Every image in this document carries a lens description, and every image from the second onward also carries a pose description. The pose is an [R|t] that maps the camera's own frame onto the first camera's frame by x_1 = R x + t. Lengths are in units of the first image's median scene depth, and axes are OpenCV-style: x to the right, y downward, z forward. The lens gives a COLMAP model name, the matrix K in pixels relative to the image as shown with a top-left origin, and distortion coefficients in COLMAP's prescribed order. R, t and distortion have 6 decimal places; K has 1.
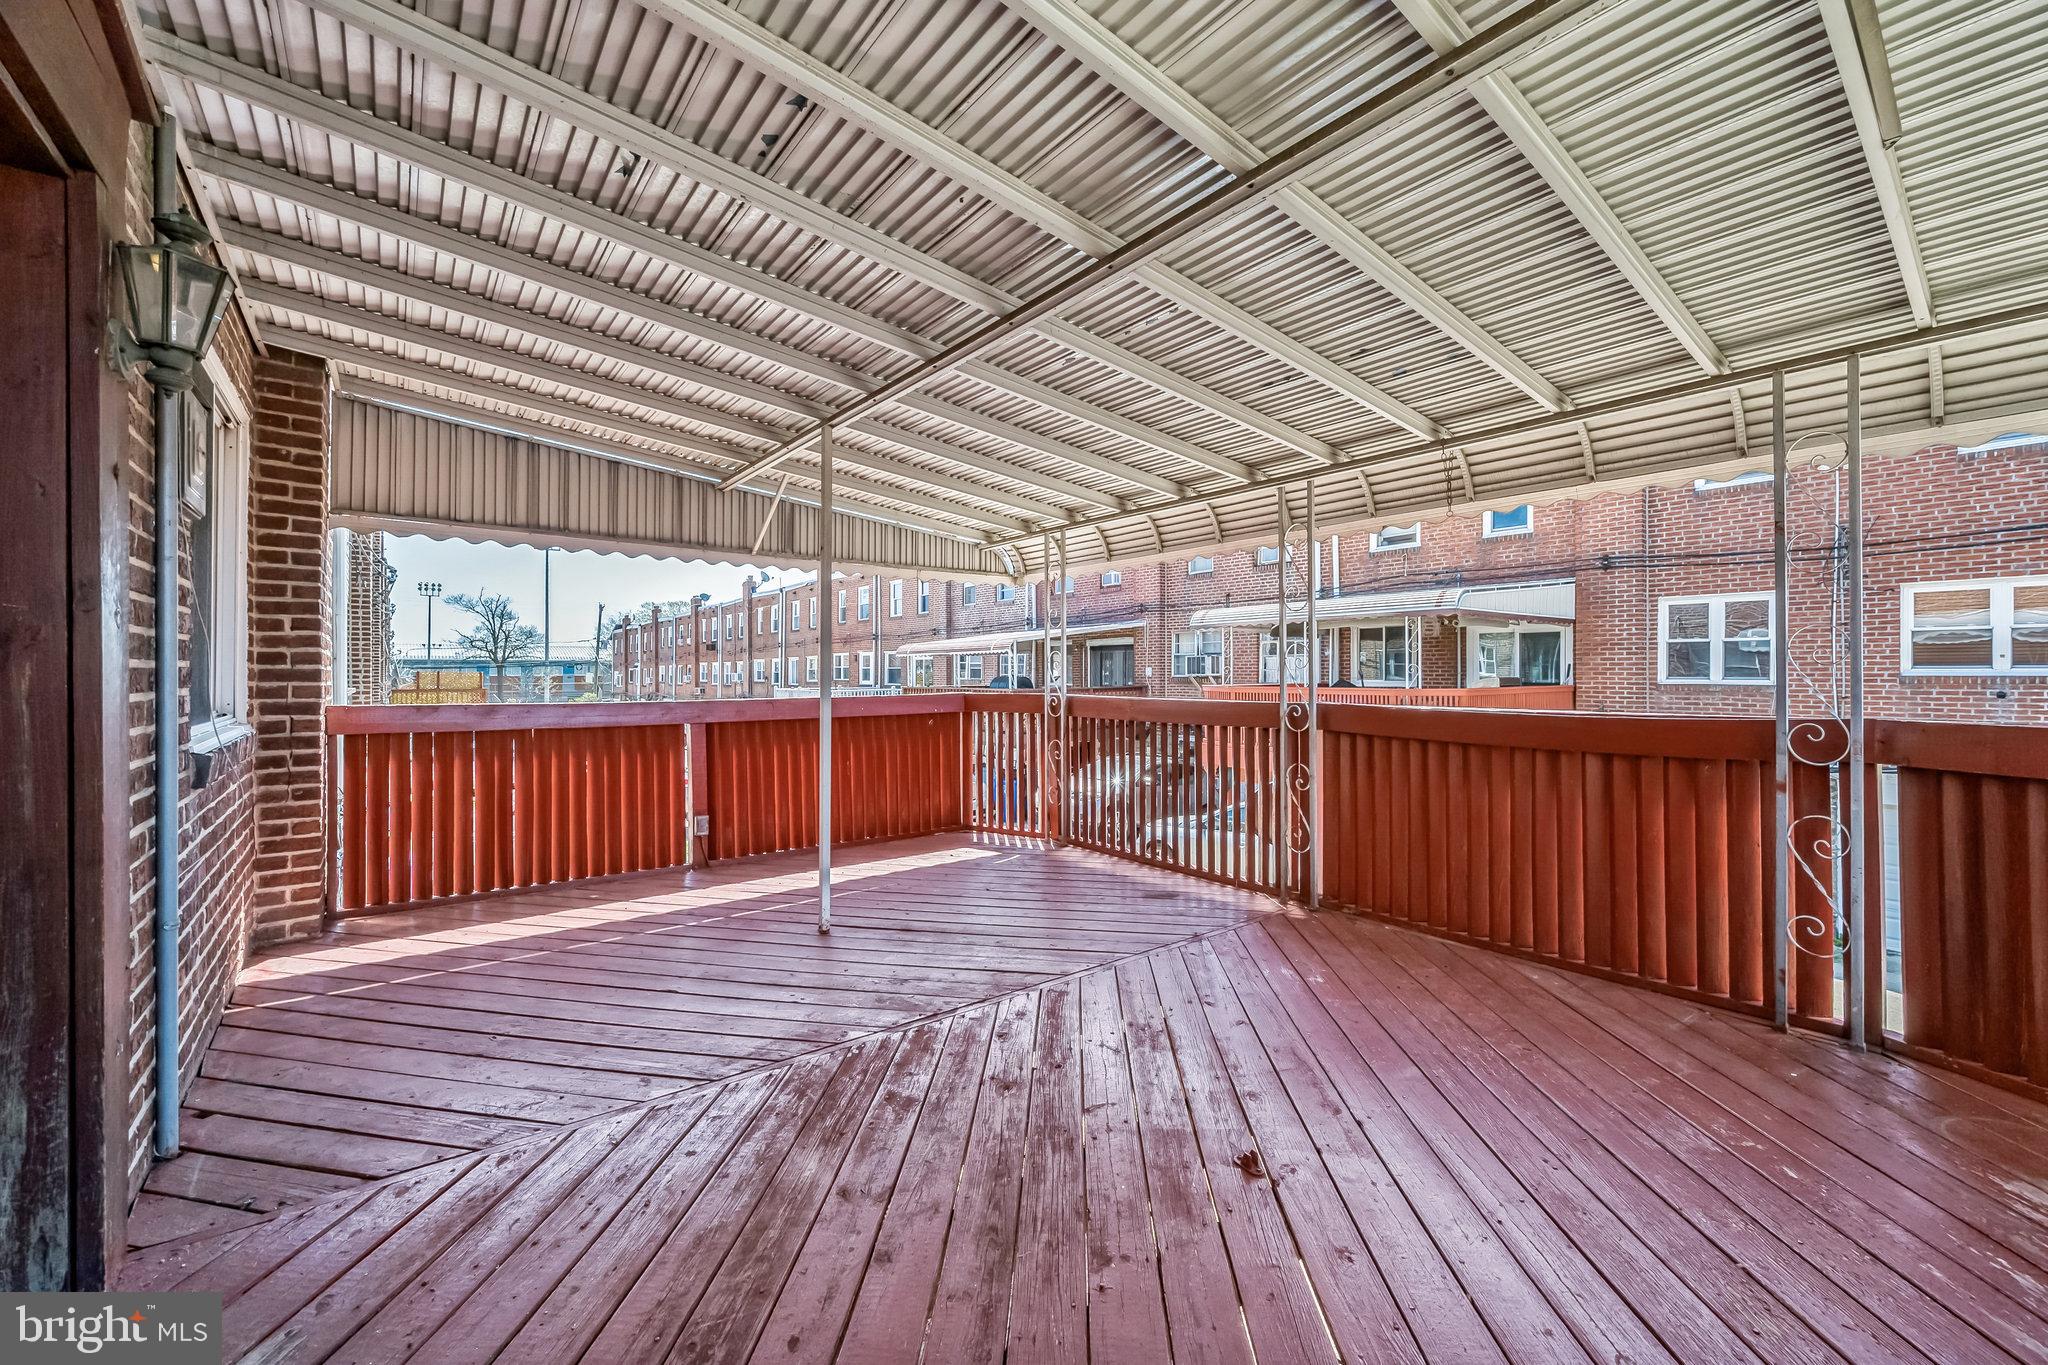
lens RADIAL K [[815.6, 0, 1022.0], [0, 815.6, 671.8], [0, 0, 1]] dist [-0.000932, -0.000136]
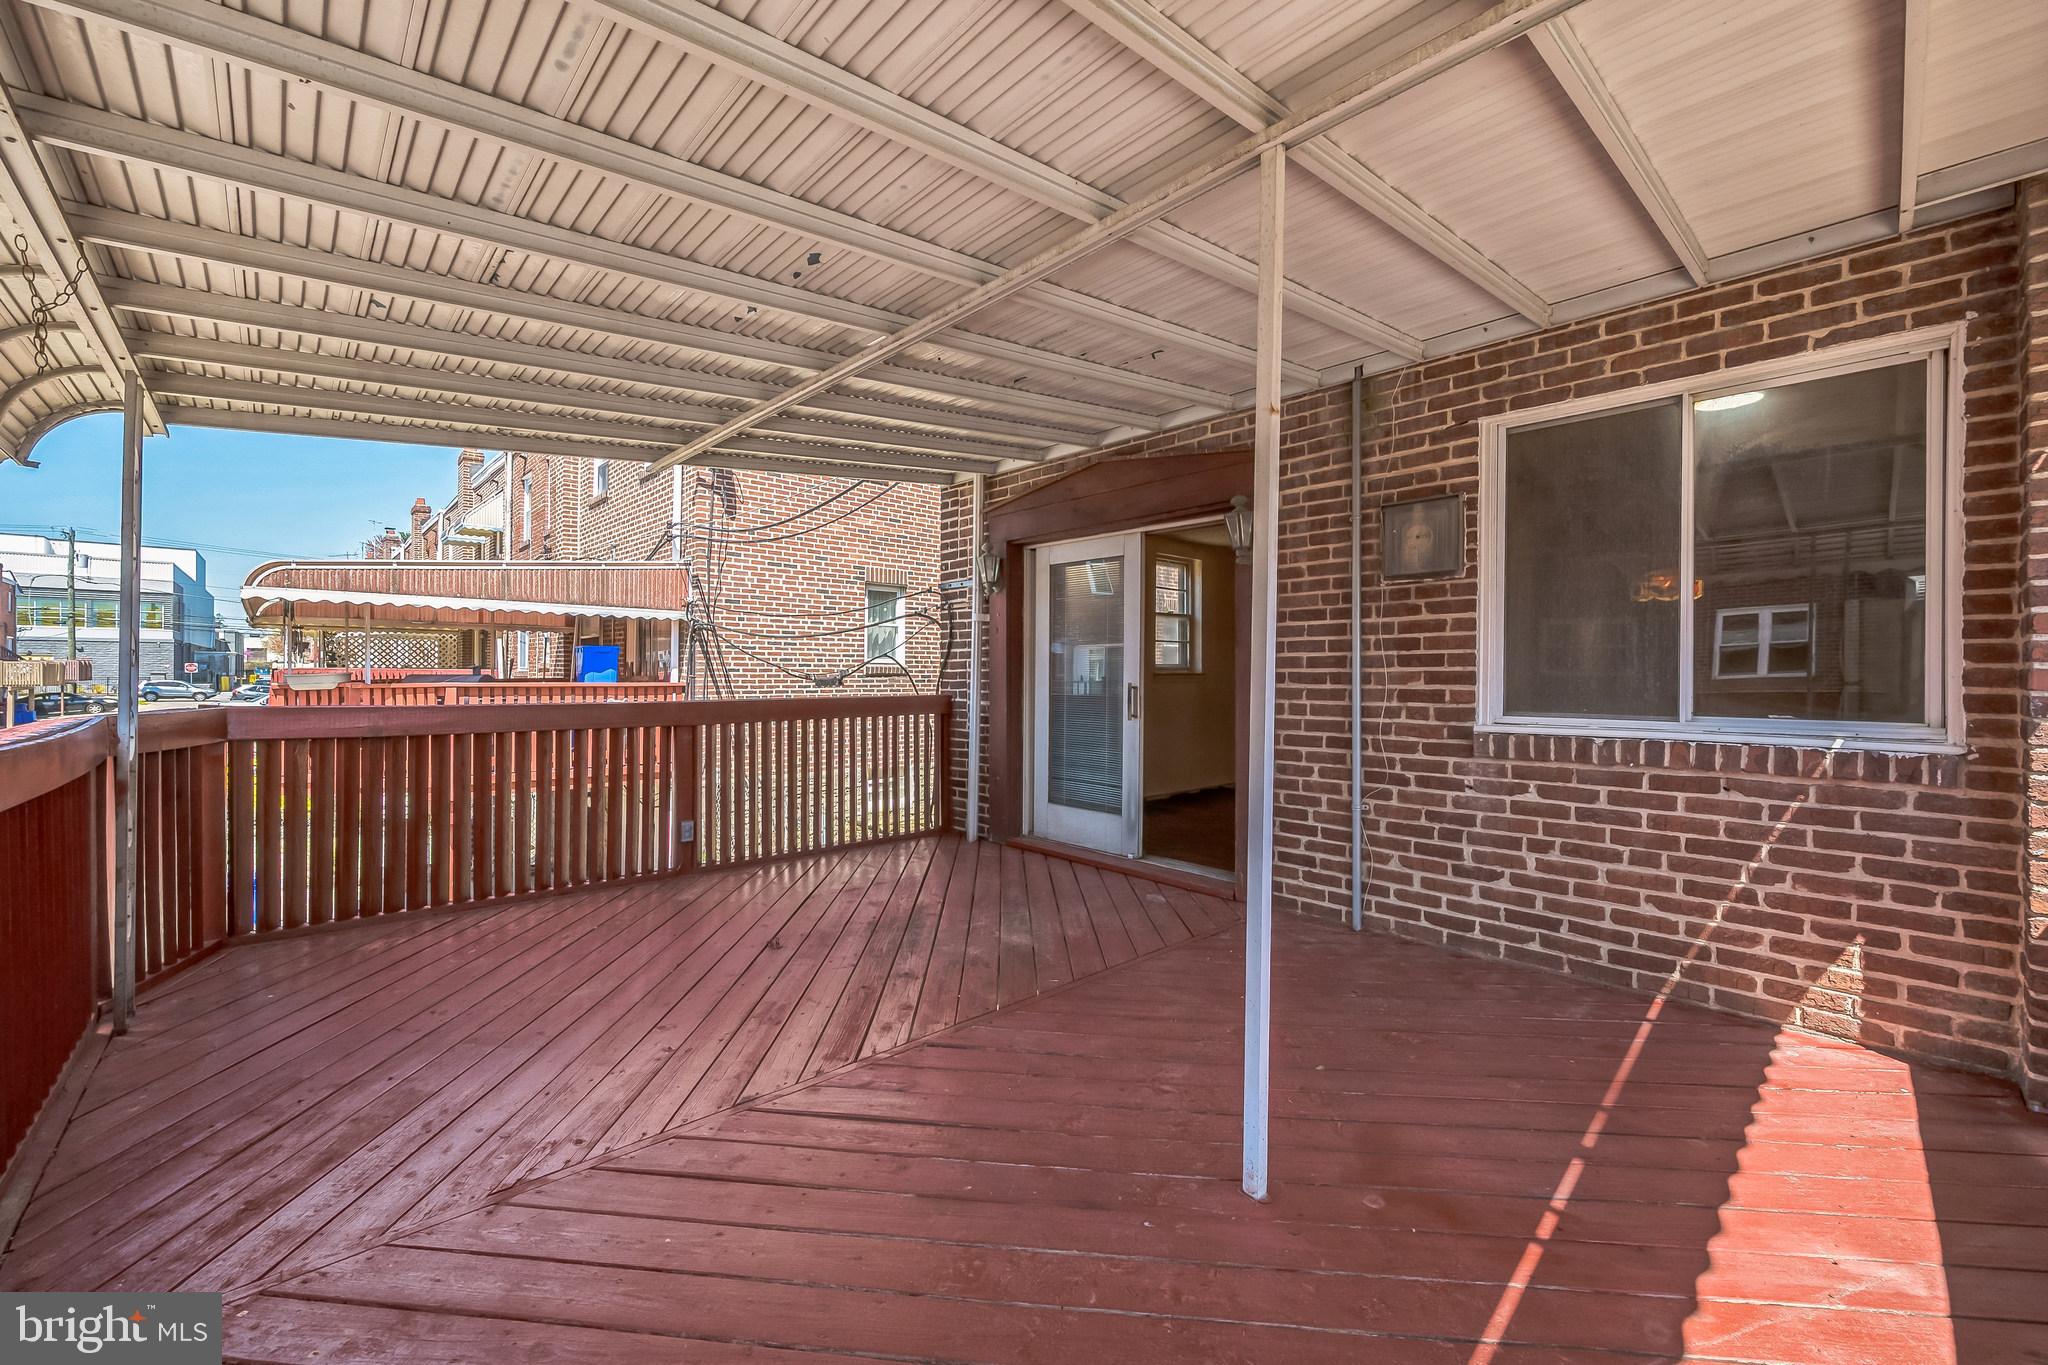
lens RADIAL K [[815.6, 0, 1023.8], [0, 815.6, 676.2], [0, 0, 1]] dist [-0.000932, -0.000136]
pose [[-0.996092, -0.001190, -0.088315, -0.078795], [-0.001098, 0.999999, -0.001083, 0.003276], [0.088316, -0.000981, -0.996092, 2.002387]]
